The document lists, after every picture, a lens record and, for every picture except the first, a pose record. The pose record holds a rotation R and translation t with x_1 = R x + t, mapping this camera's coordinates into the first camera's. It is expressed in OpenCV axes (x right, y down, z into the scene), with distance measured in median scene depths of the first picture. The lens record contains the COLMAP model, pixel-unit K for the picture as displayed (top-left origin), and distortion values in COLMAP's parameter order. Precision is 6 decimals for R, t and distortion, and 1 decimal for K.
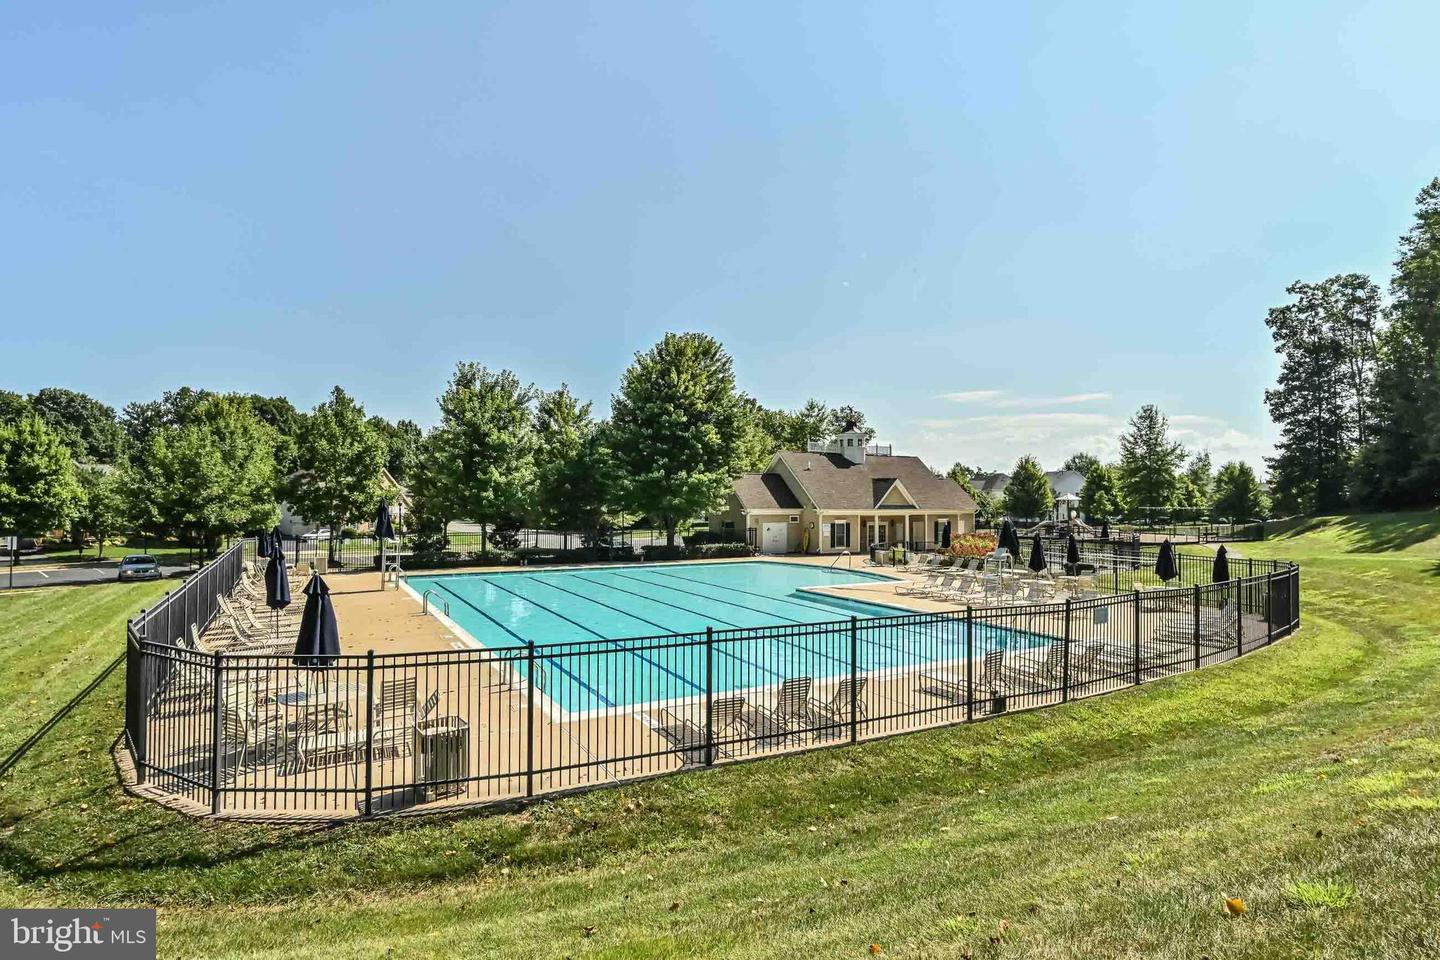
lens RADIAL K [[763.9, 0, 720.0], [0, 763.9, 480.0], [0, 0, 1]] dist [-0.003254, -0.000170]
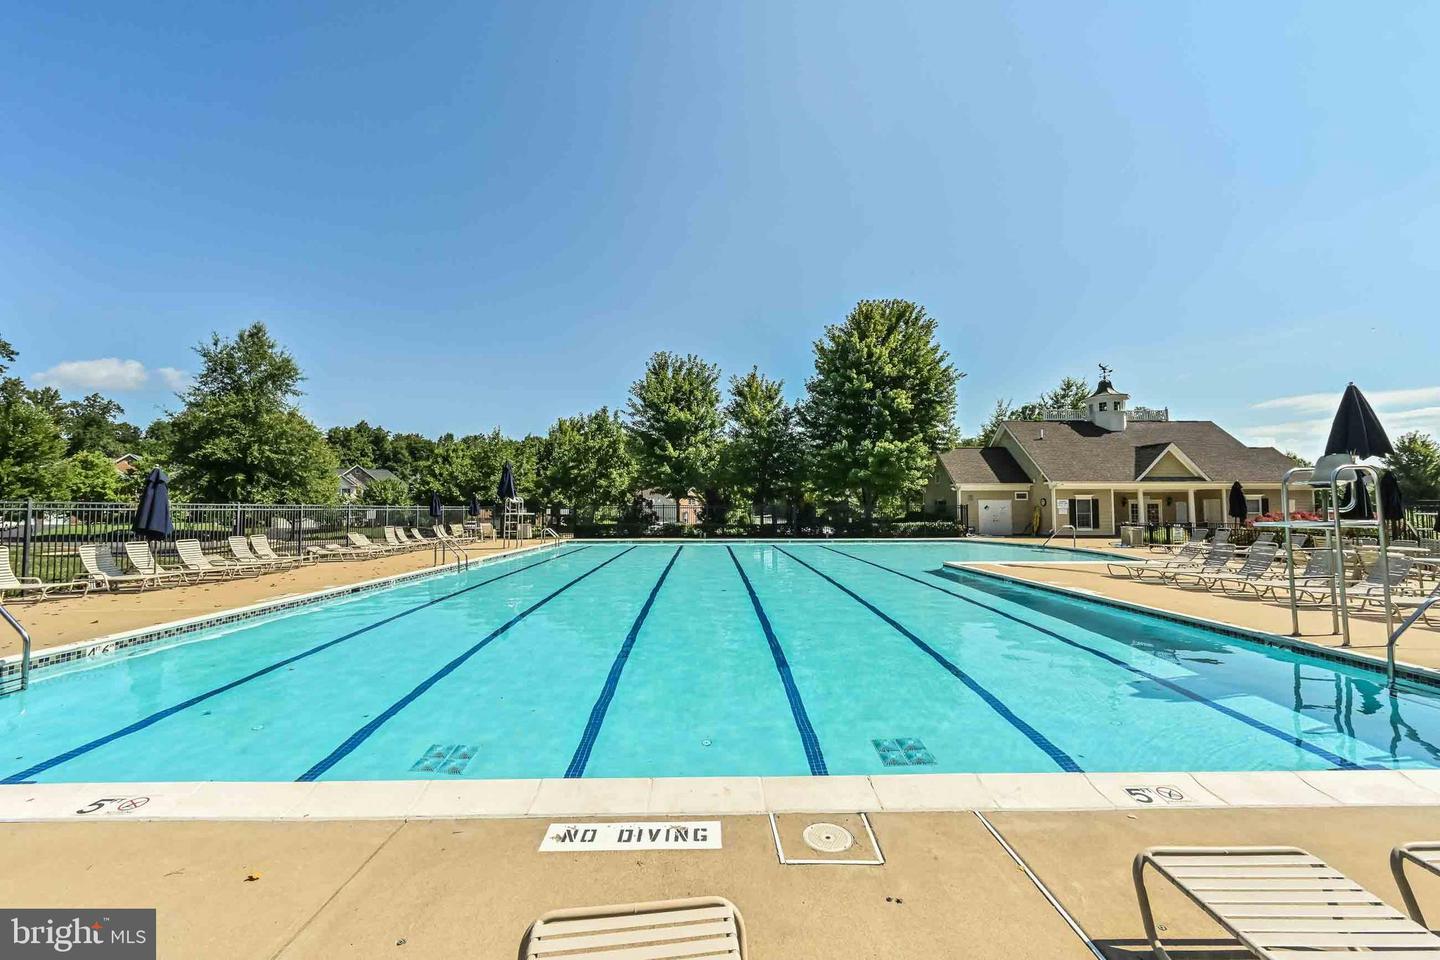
lens RADIAL K [[579.0, 0, 720.0], [0, 579.0, 480.0], [0, 0, 1]] dist [0.015749, -0.000150]
pose [[0.885494, -0.032968, -0.463480, 0.105057], [0.020918, 0.999297, -0.031117, 0.048649], [0.464180, 0.017859, 0.885561, 0.269691]]
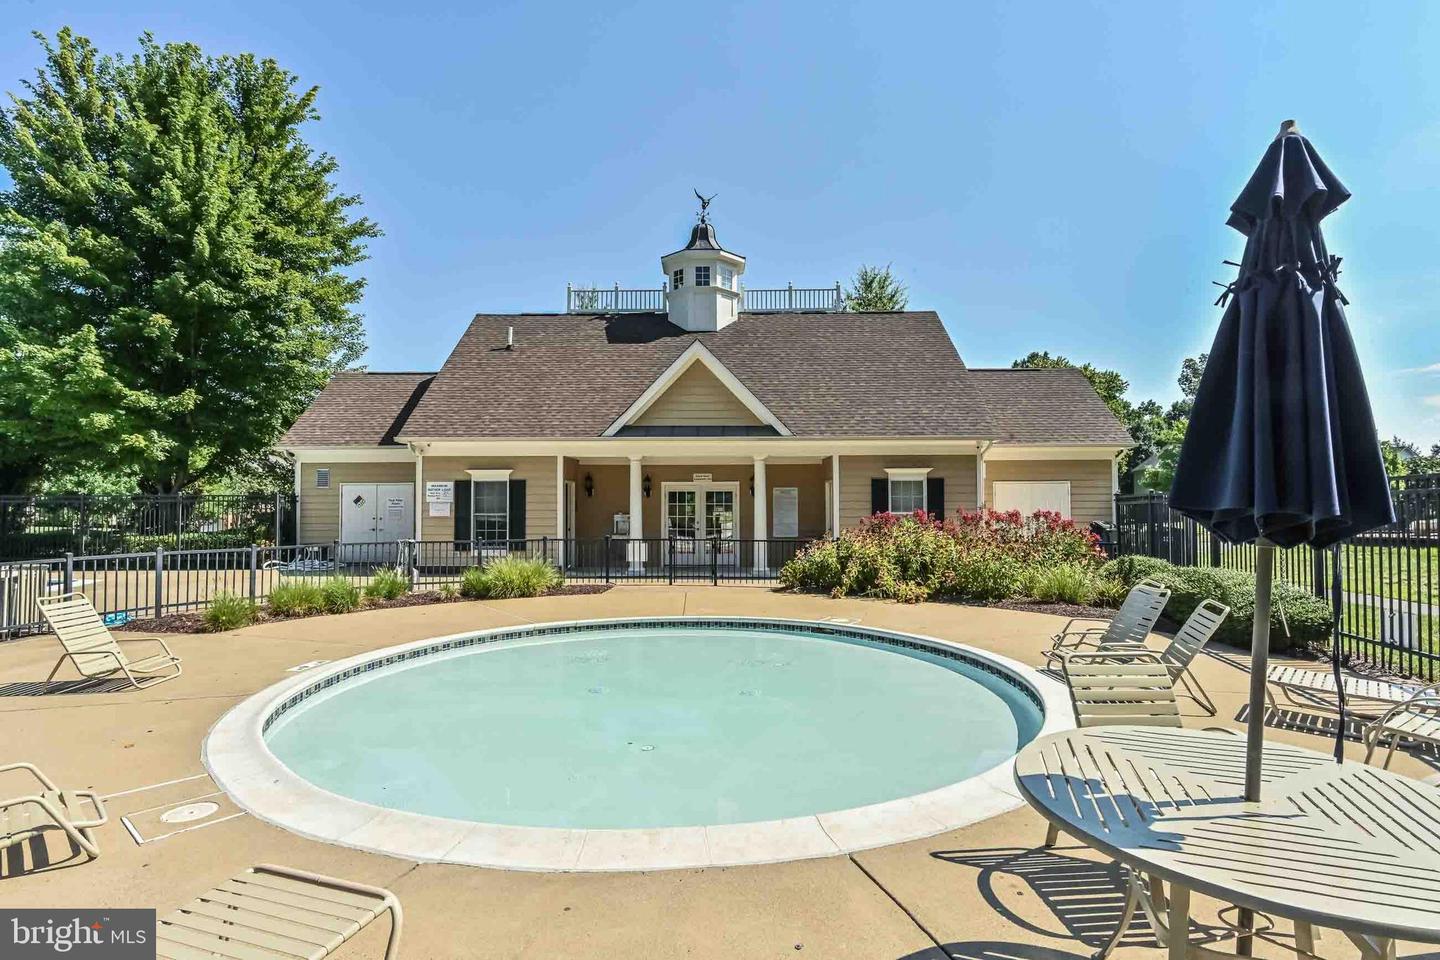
lens RADIAL K [[708.5, 0, 720.0], [0, 708.5, 480.0], [0, 0, 1]] dist [-0.000729, -0.000113]
pose [[0.856597, -0.026586, -0.515300, 0.420103], [0.021408, 0.999643, -0.015989, 0.065440], [0.515541, 0.002664, 0.856861, 0.801700]]
